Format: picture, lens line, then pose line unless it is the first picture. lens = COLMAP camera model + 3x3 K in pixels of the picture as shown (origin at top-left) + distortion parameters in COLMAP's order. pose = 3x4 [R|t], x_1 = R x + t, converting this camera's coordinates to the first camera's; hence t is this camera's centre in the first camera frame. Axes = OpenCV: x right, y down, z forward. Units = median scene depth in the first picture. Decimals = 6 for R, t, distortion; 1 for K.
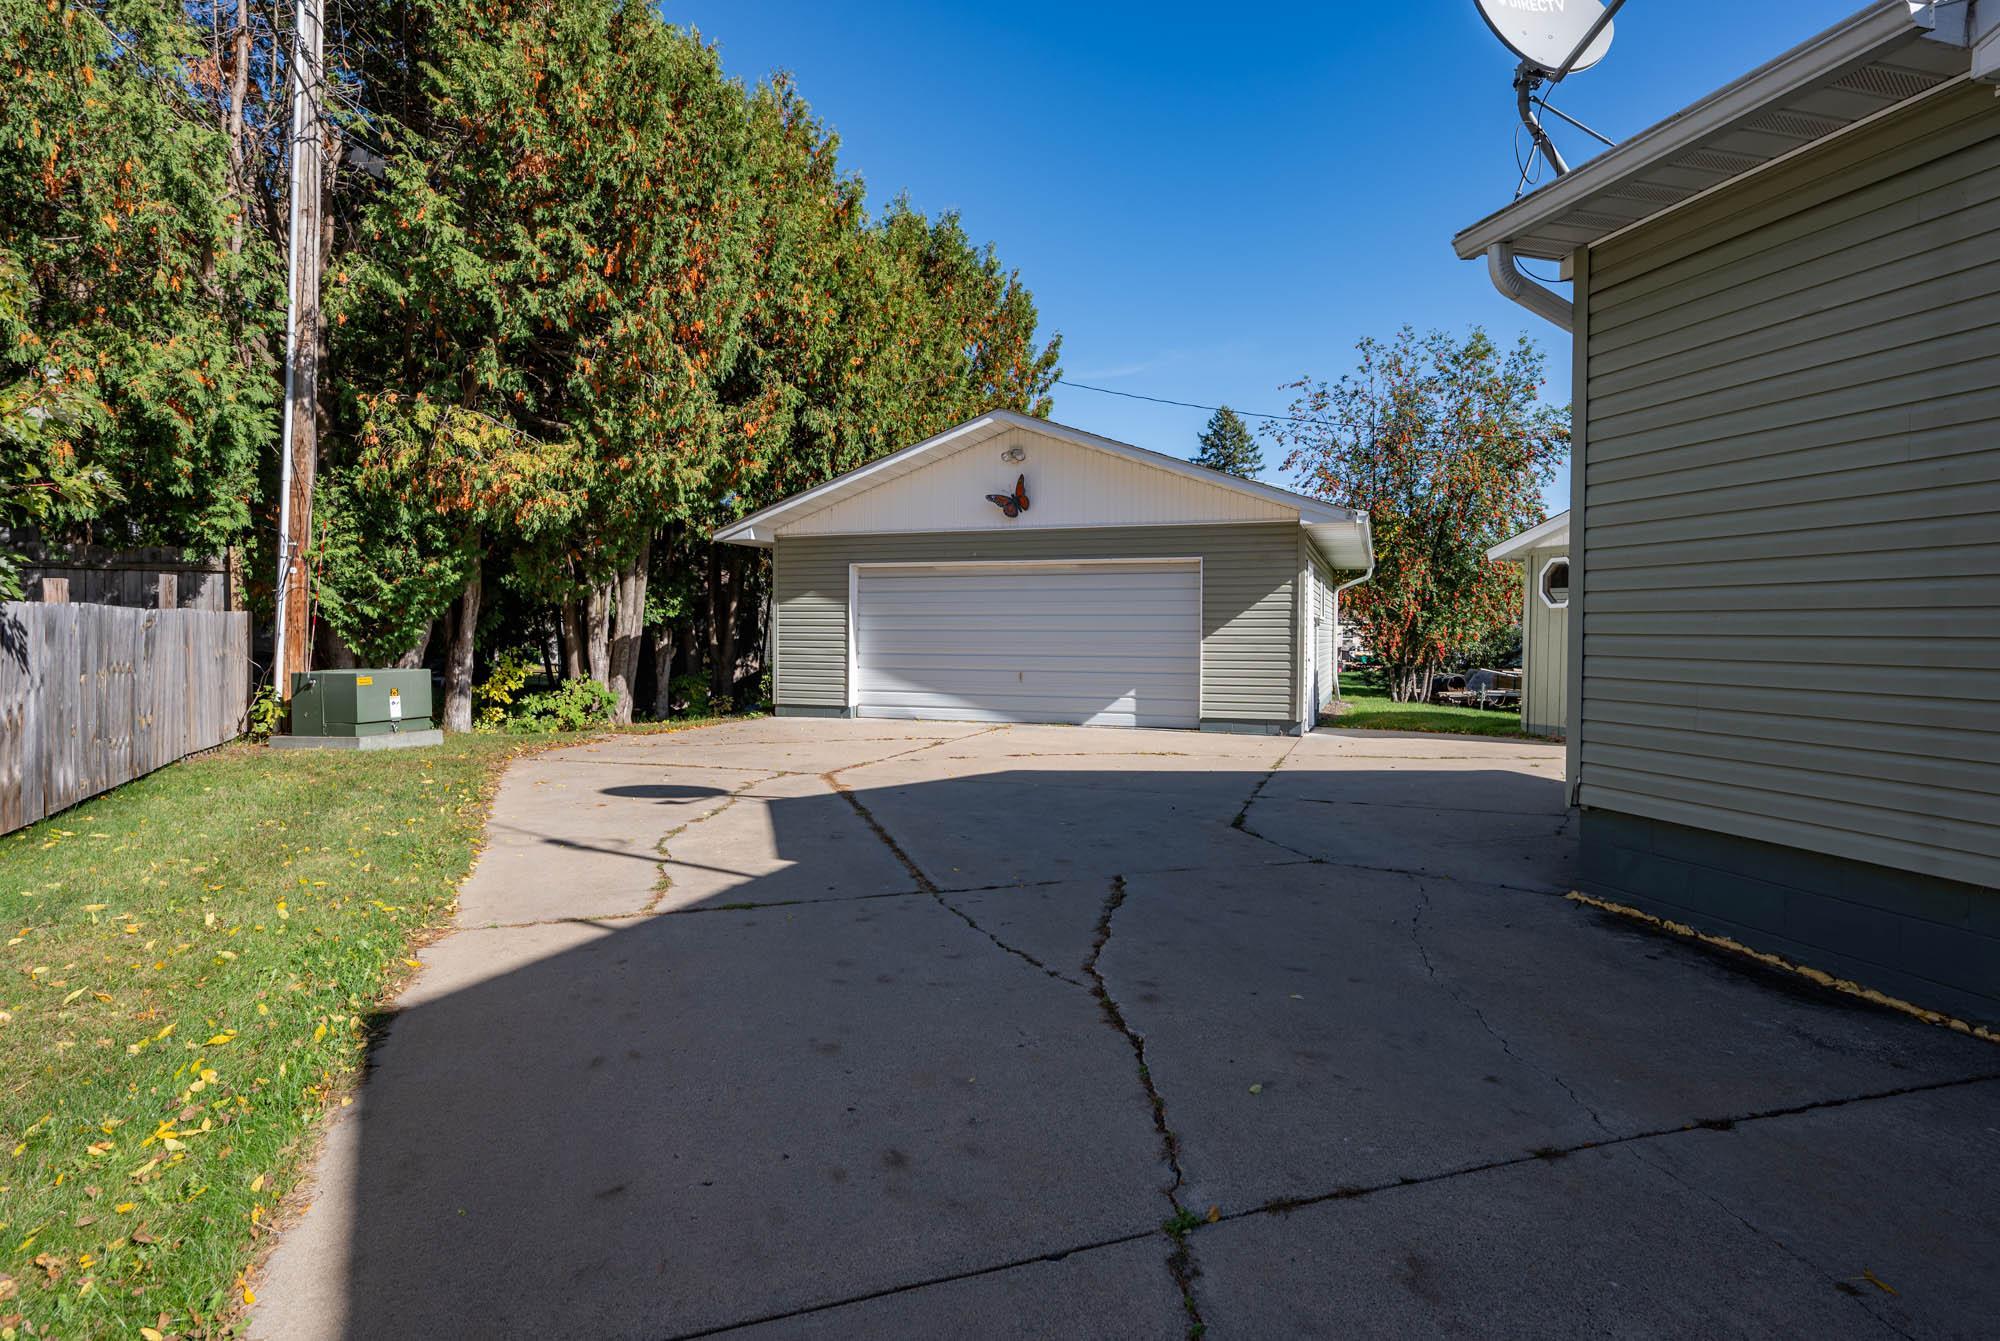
lens RADIAL K [[999.5, 0, 1052.0], [0, 999.5, 654.1], [0, 0, 1]] dist [0.001842, -0.000533]
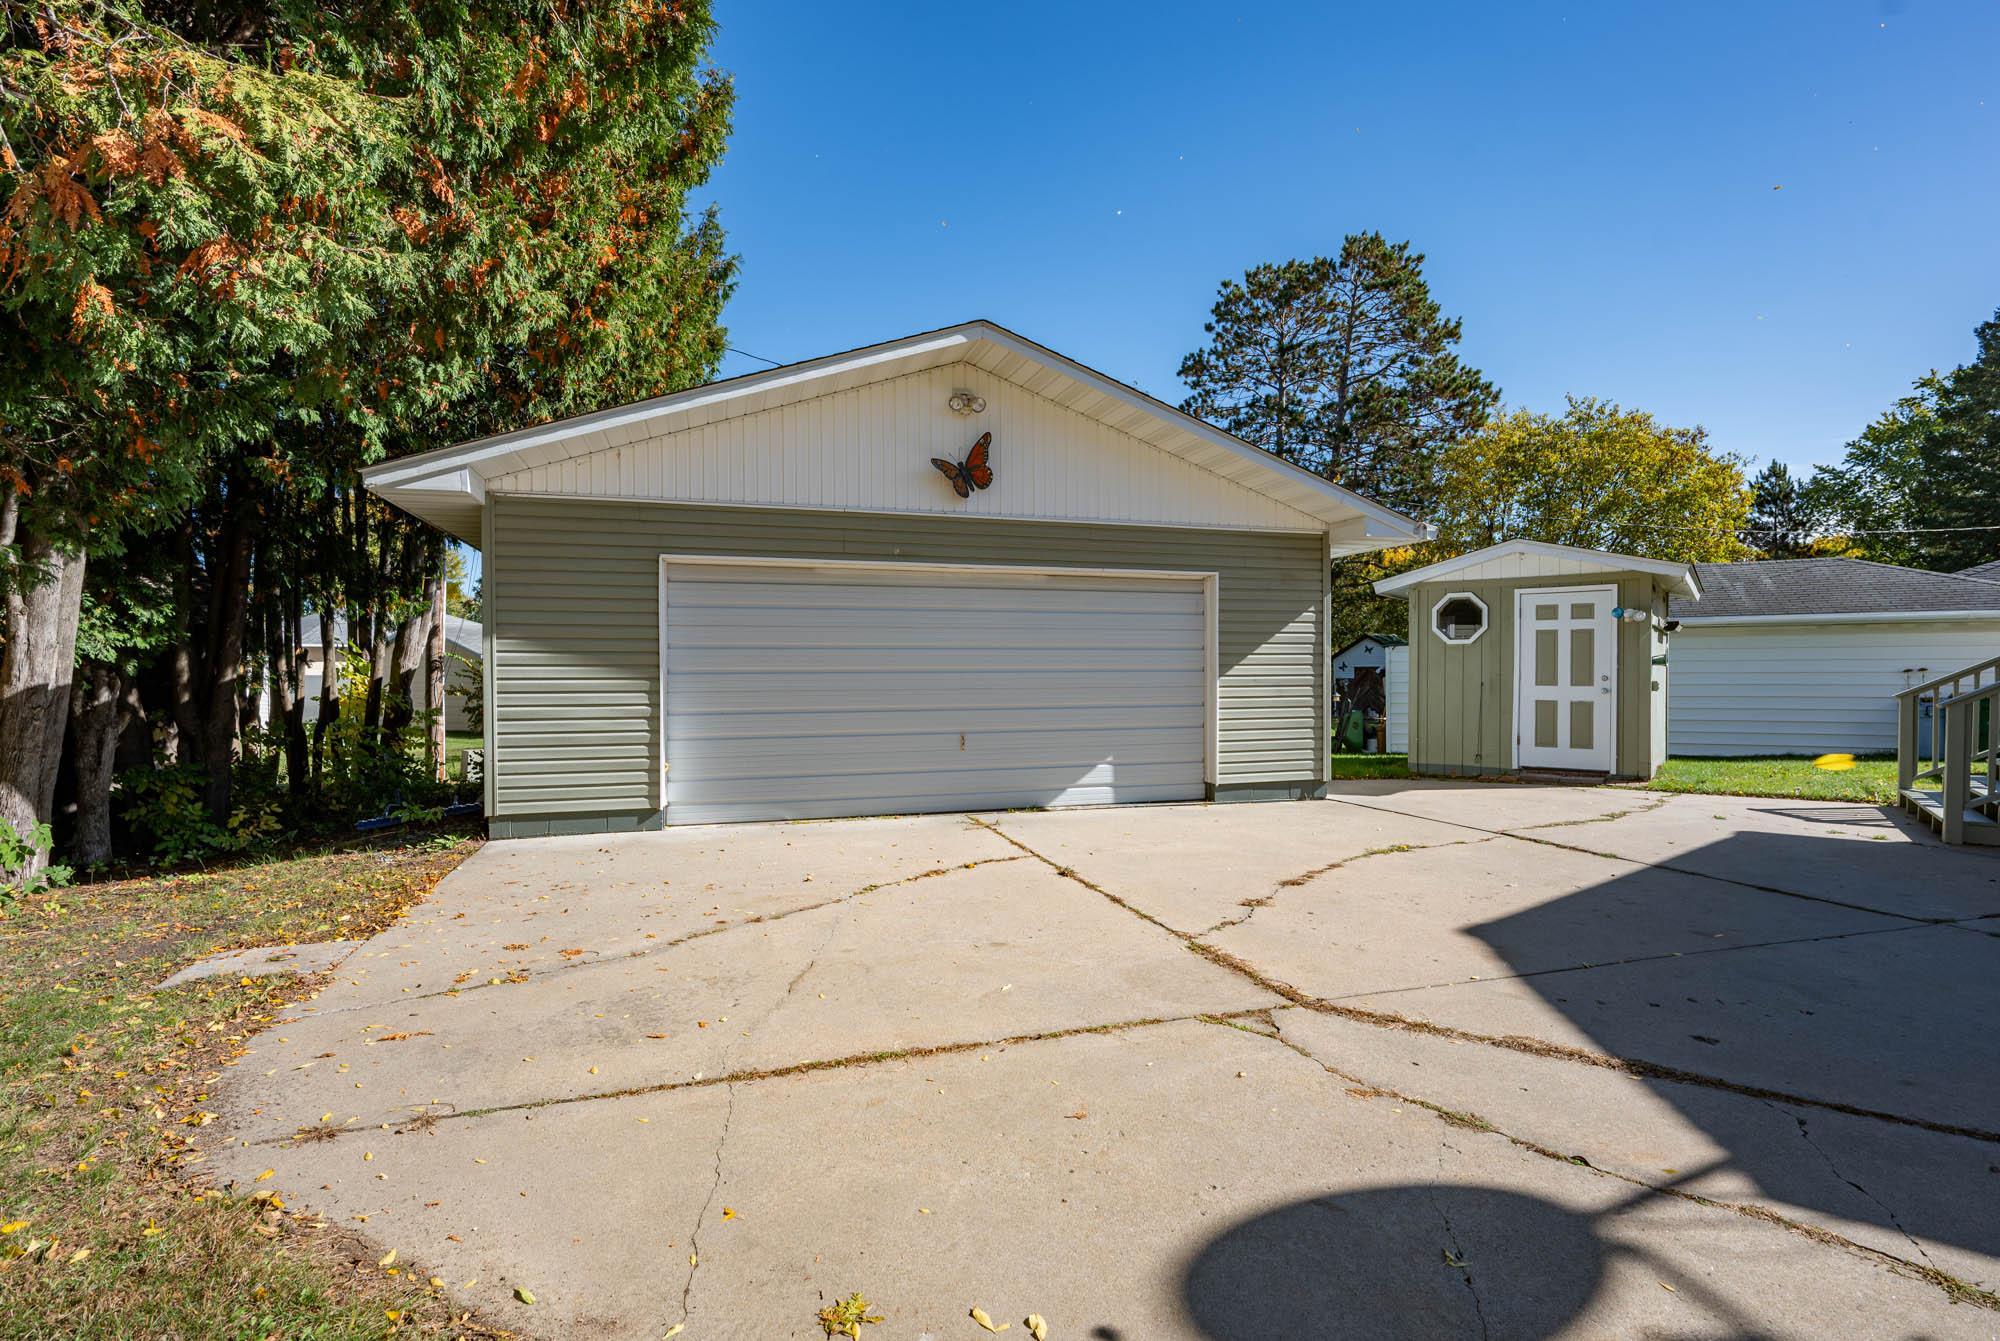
lens RADIAL K [[951.7, 0, 1005.0], [0, 951.7, 682.9], [0, 0, 1]] dist [0.003440, 0.000585]
pose [[0.813844, -0.015116, 0.580887, -0.378570], [0.019522, 0.999809, -0.001334, -0.014902], [-0.580755, 0.012426, 0.813983, 0.480318]]
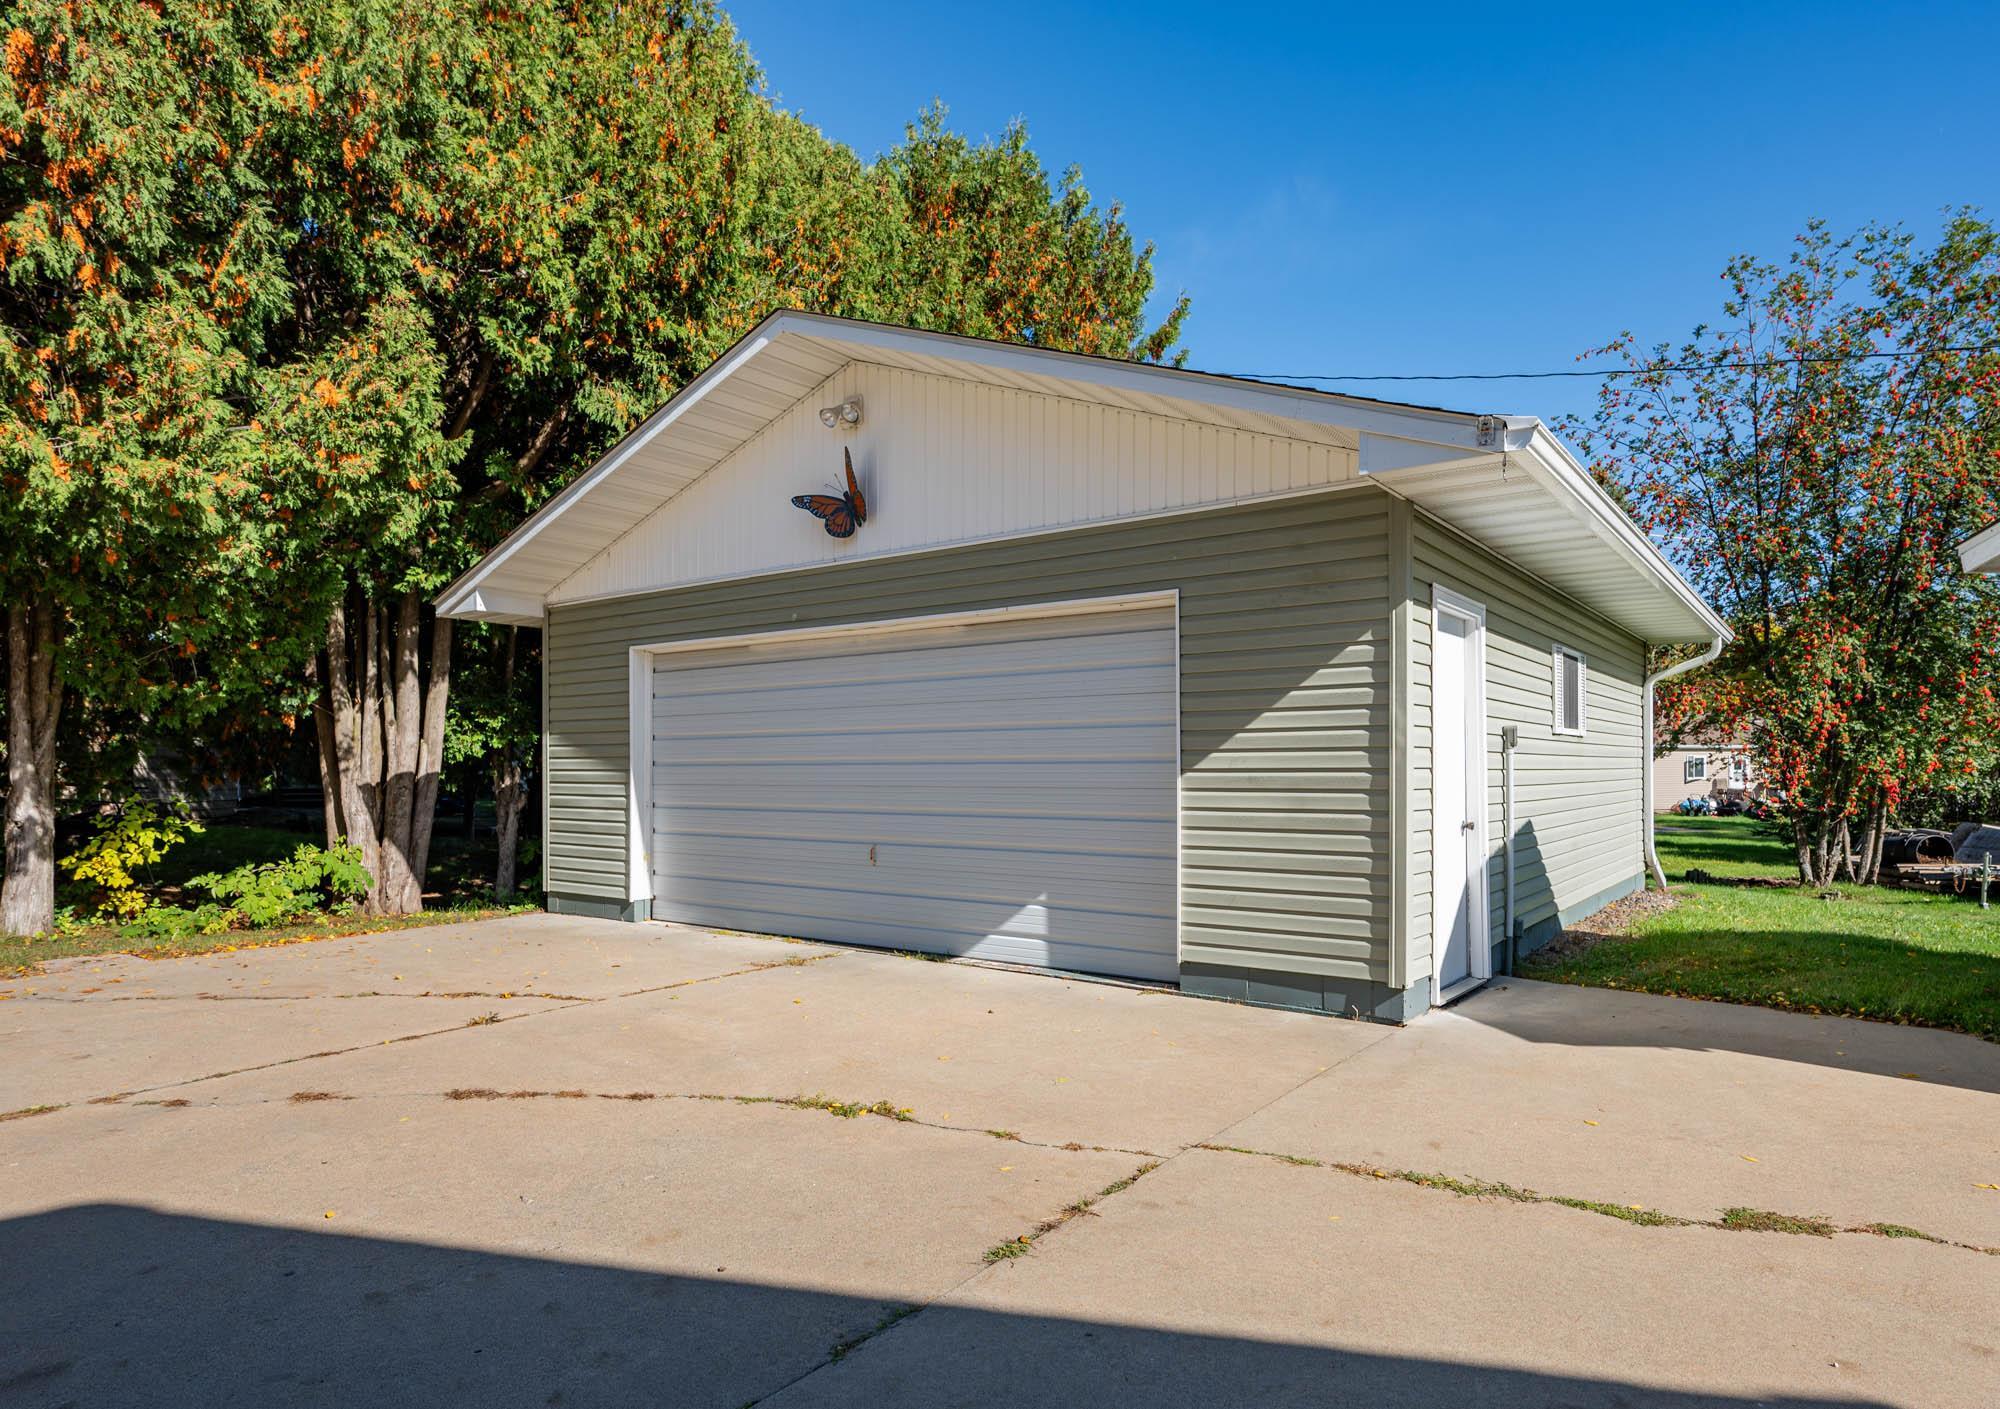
lens RADIAL K [[1108.2, 0, 1109.6], [0, 1108.2, 763.7], [0, 0, 1]] dist [0.001664, 0.000791]
pose [[0.962217, -0.008417, -0.272152, 0.238957], [0.002014, 0.999715, -0.023797, -0.009930], [0.272275, 0.022350, 0.961960, 0.503058]]
